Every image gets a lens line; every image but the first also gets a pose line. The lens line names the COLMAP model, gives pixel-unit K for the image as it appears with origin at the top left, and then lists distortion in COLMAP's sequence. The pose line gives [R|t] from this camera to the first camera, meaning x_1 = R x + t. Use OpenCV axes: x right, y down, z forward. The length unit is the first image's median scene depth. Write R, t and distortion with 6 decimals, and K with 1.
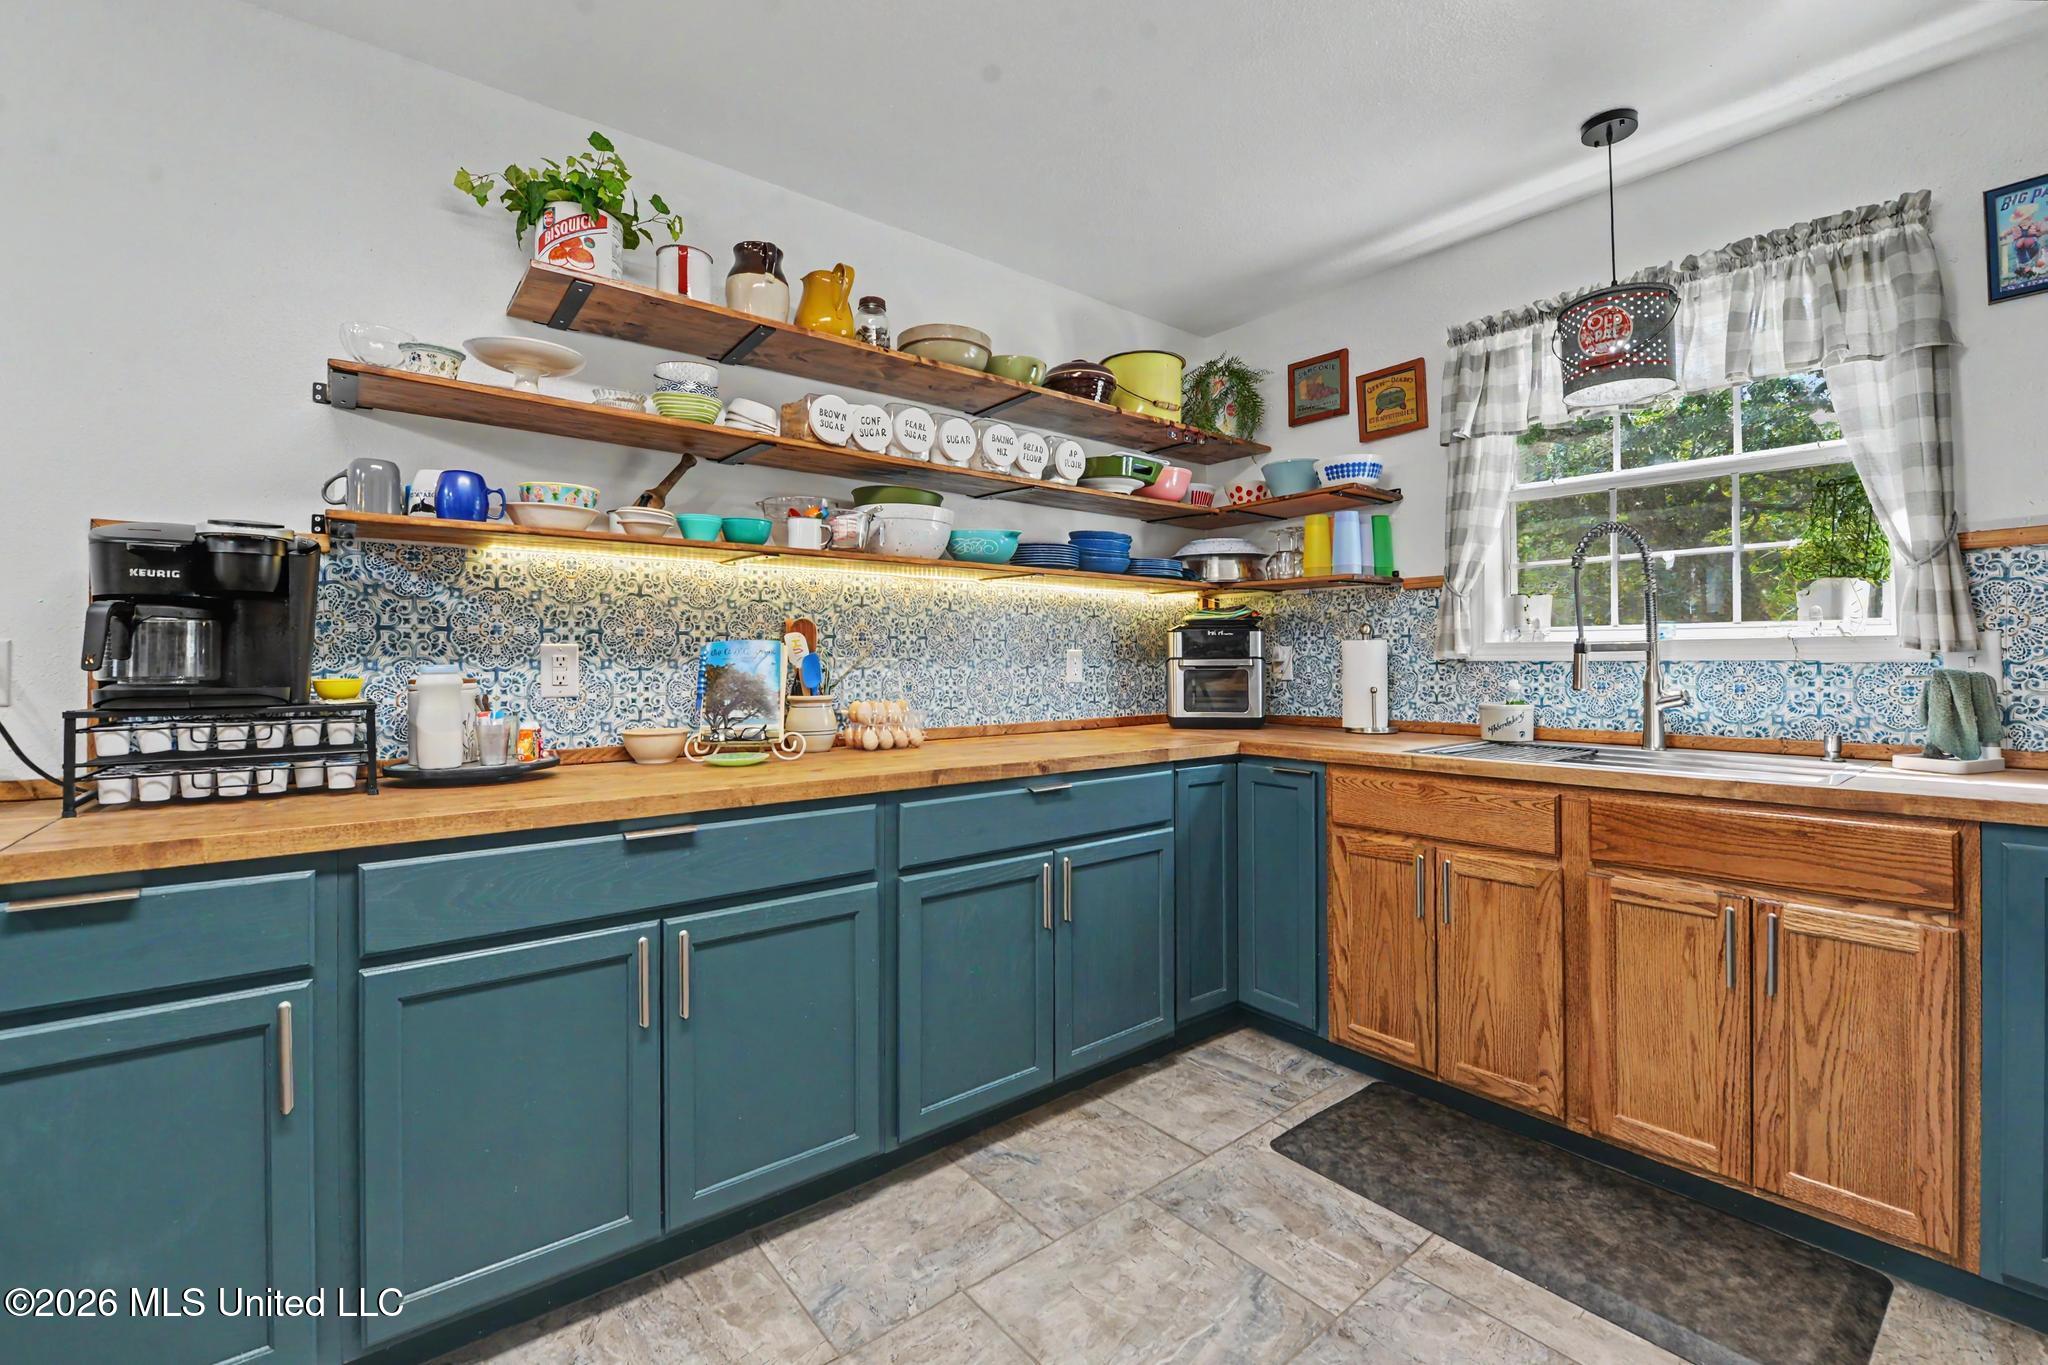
lens RADIAL K [[870.8, 0, 1019.4], [0, 870.8, 652.7], [0, 0, 1]] dist [-0.019598, -0.000727]
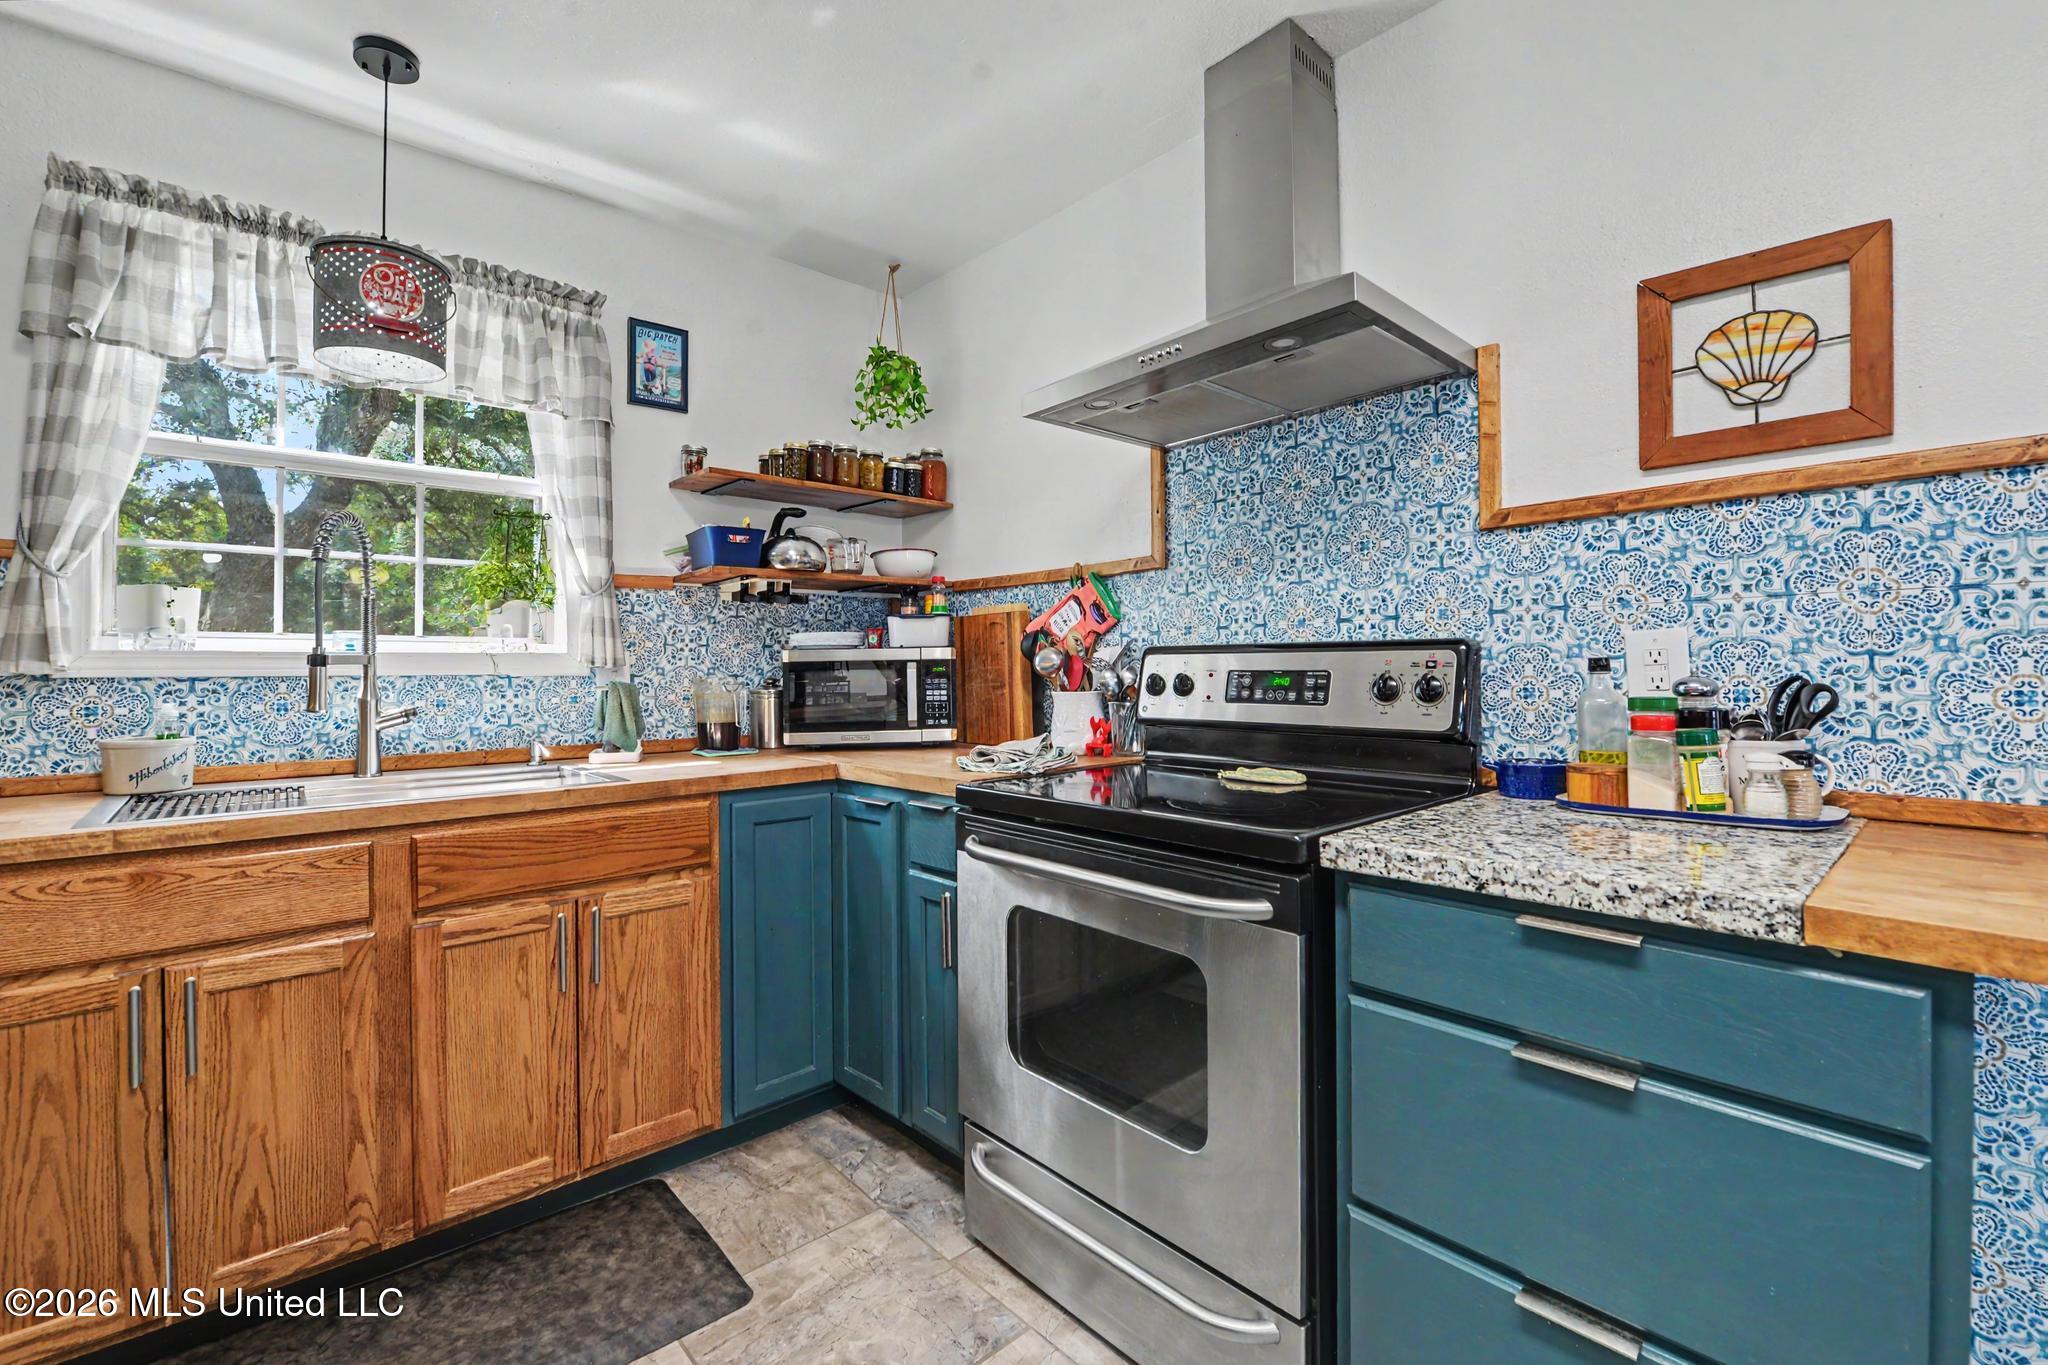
lens RADIAL K [[870.8, 0, 1019.4], [0, 870.8, 652.7], [0, 0, 1]] dist [-0.019598, -0.000727]
pose [[-0.054495, 0.023169, 0.998245, -0.198523], [-0.001699, 0.999727, -0.023296, 0.005850], [-0.998513, -0.002966, -0.054440, 0.413273]]
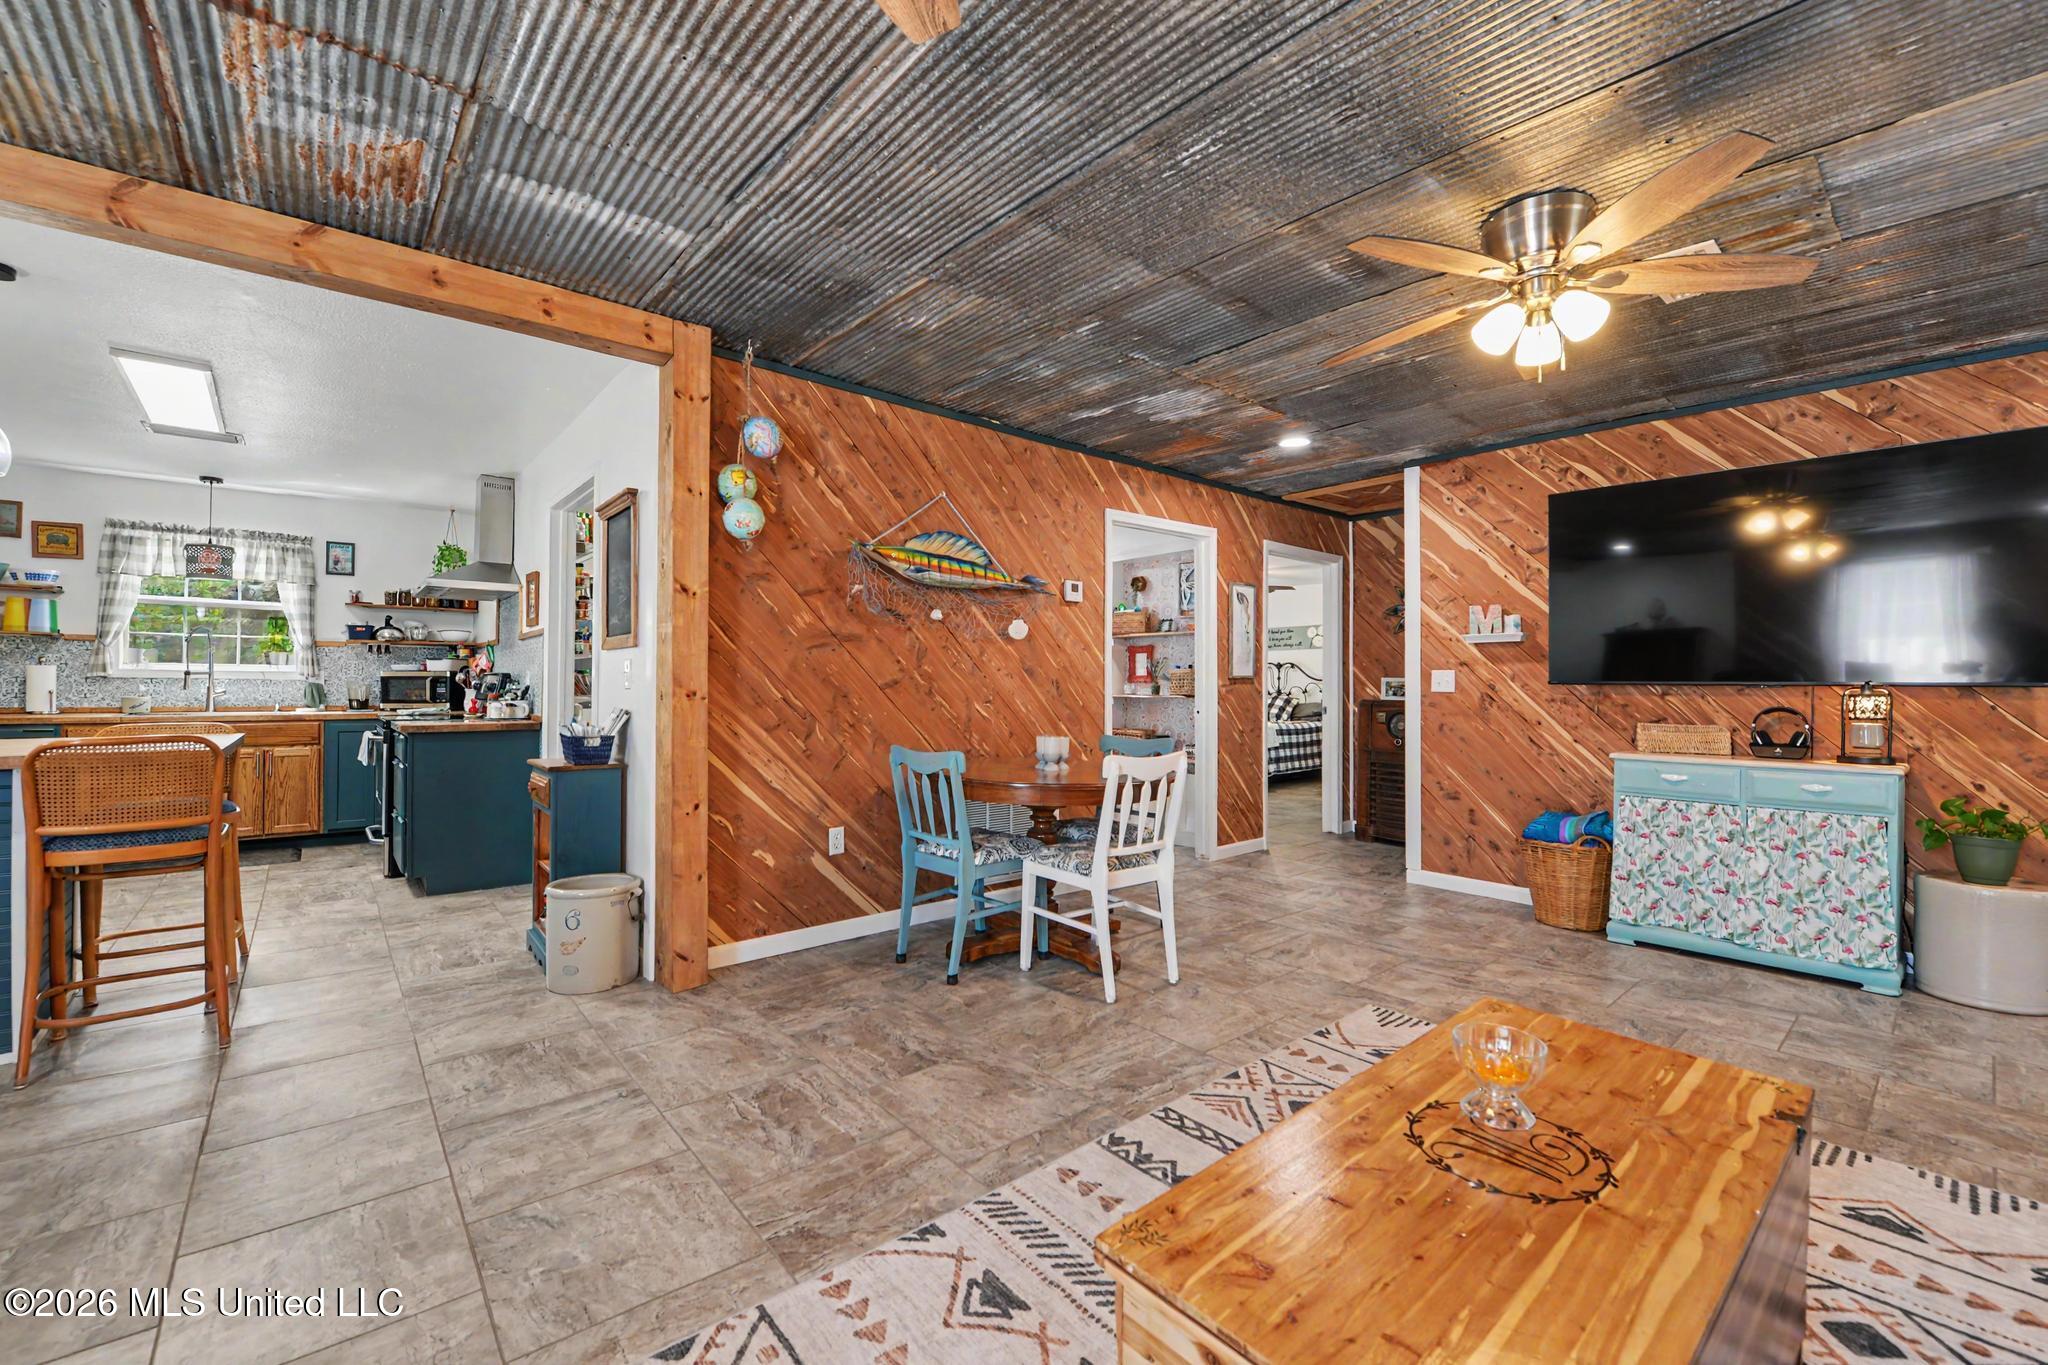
lens RADIAL K [[839.7, 0, 1024.0], [0, 839.7, 682.5], [0, 0, 1]] dist [-0.024130, 0.000052]
pose [[-0.035480, 0.009520, 0.999325, -2.006348], [-0.021123, 0.999724, -0.010274, -0.004480], [-0.999147, -0.021473, -0.035269, -1.506108]]
